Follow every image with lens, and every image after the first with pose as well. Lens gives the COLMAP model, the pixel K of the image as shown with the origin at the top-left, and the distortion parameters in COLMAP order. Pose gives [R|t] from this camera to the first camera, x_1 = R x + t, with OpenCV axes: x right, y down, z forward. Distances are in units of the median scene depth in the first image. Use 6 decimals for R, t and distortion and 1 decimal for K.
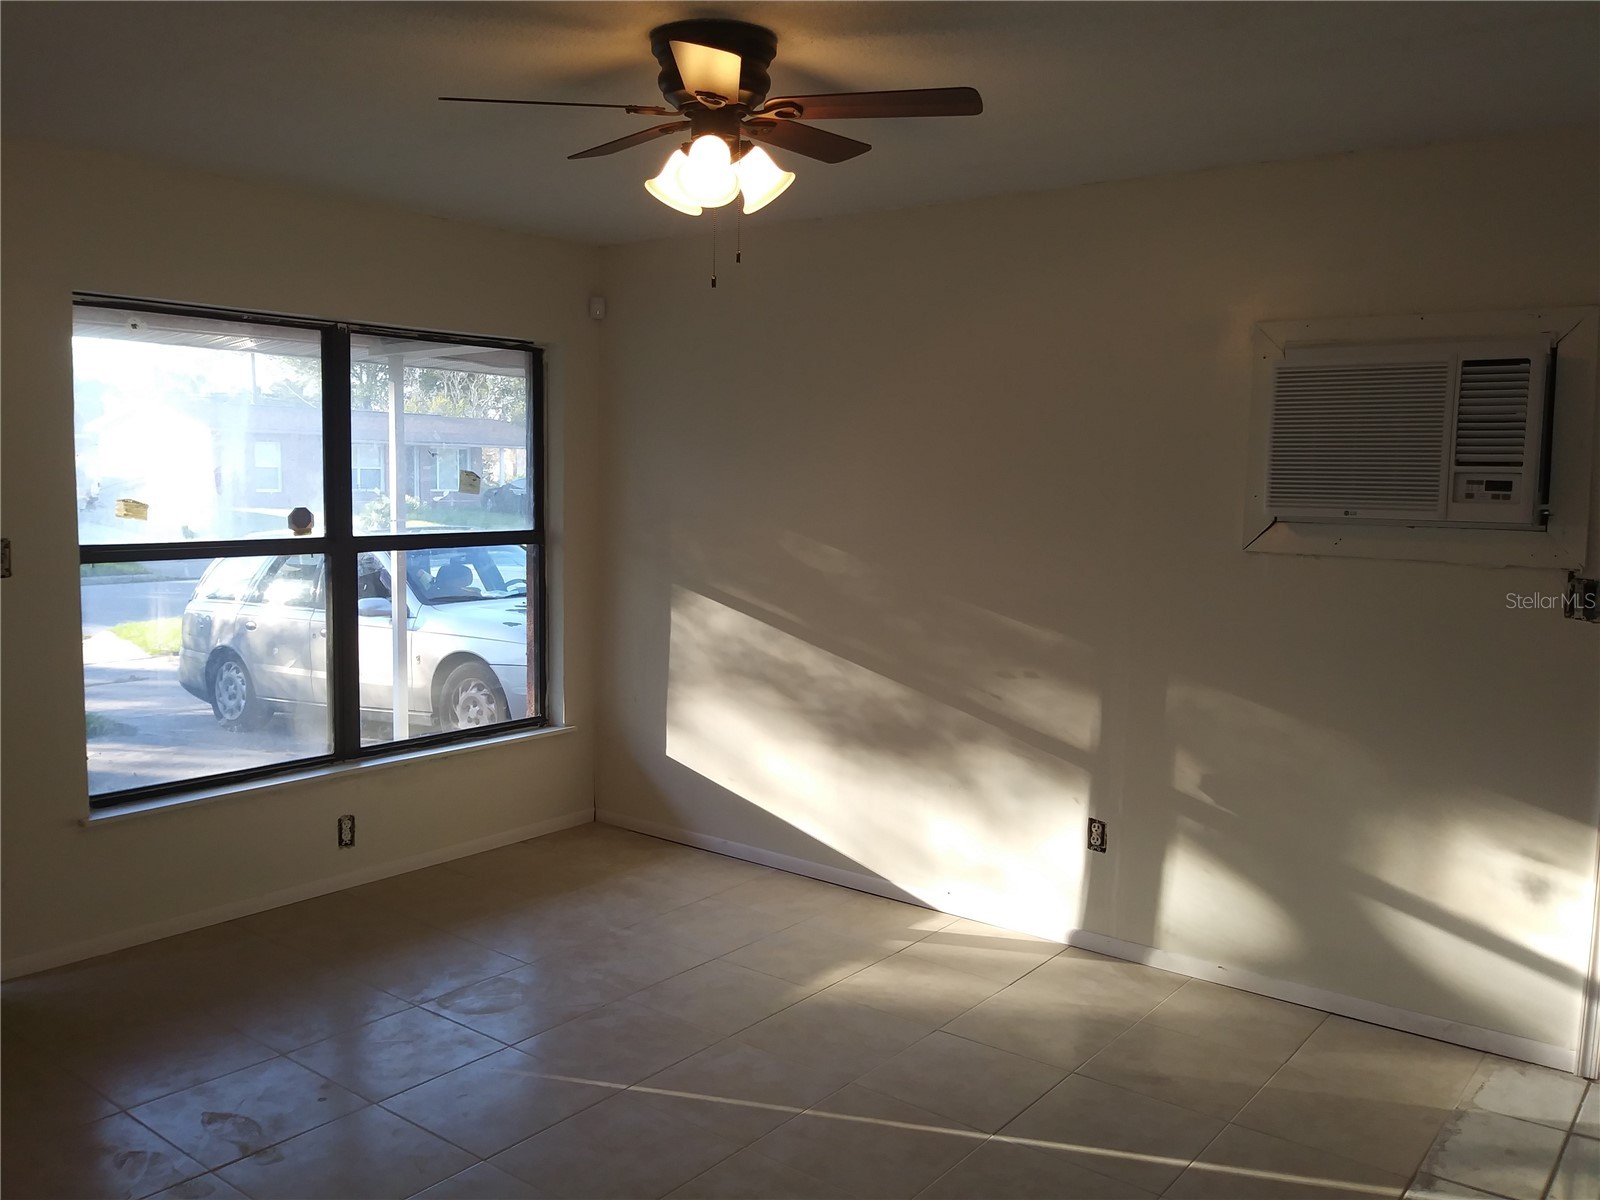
lens RADIAL K [[1300.9, 0, 800.0], [0, 1300.9, 600.0], [0, 0, 1]] dist [0.023633, -0.059140]
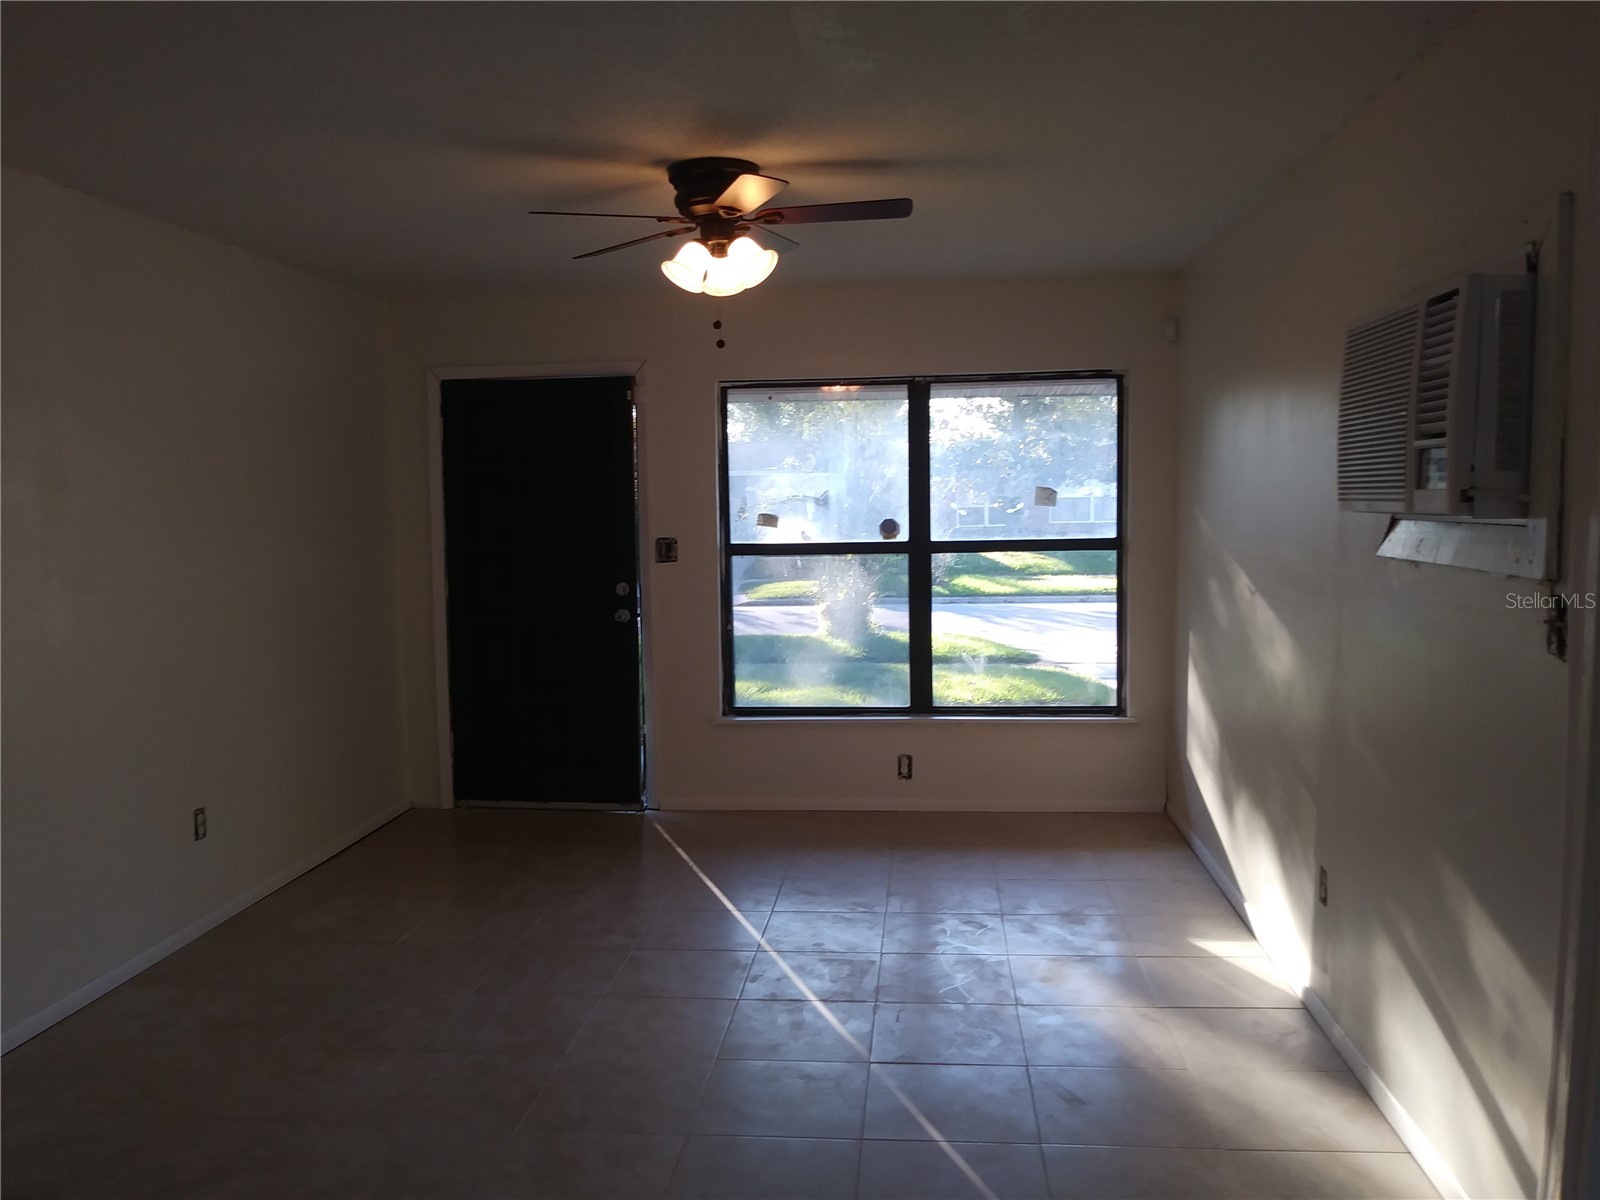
lens RADIAL K [[1300.9, 0, 800.0], [0, 1300.9, 600.0], [0, 0, 1]] dist [0.023633, -0.059140]
pose [[0.534824, 0.039638, -0.844033, 0.687148], [-0.055357, 0.998397, 0.011810, 0.001368], [0.843148, 0.040407, 0.536161, 0.206502]]
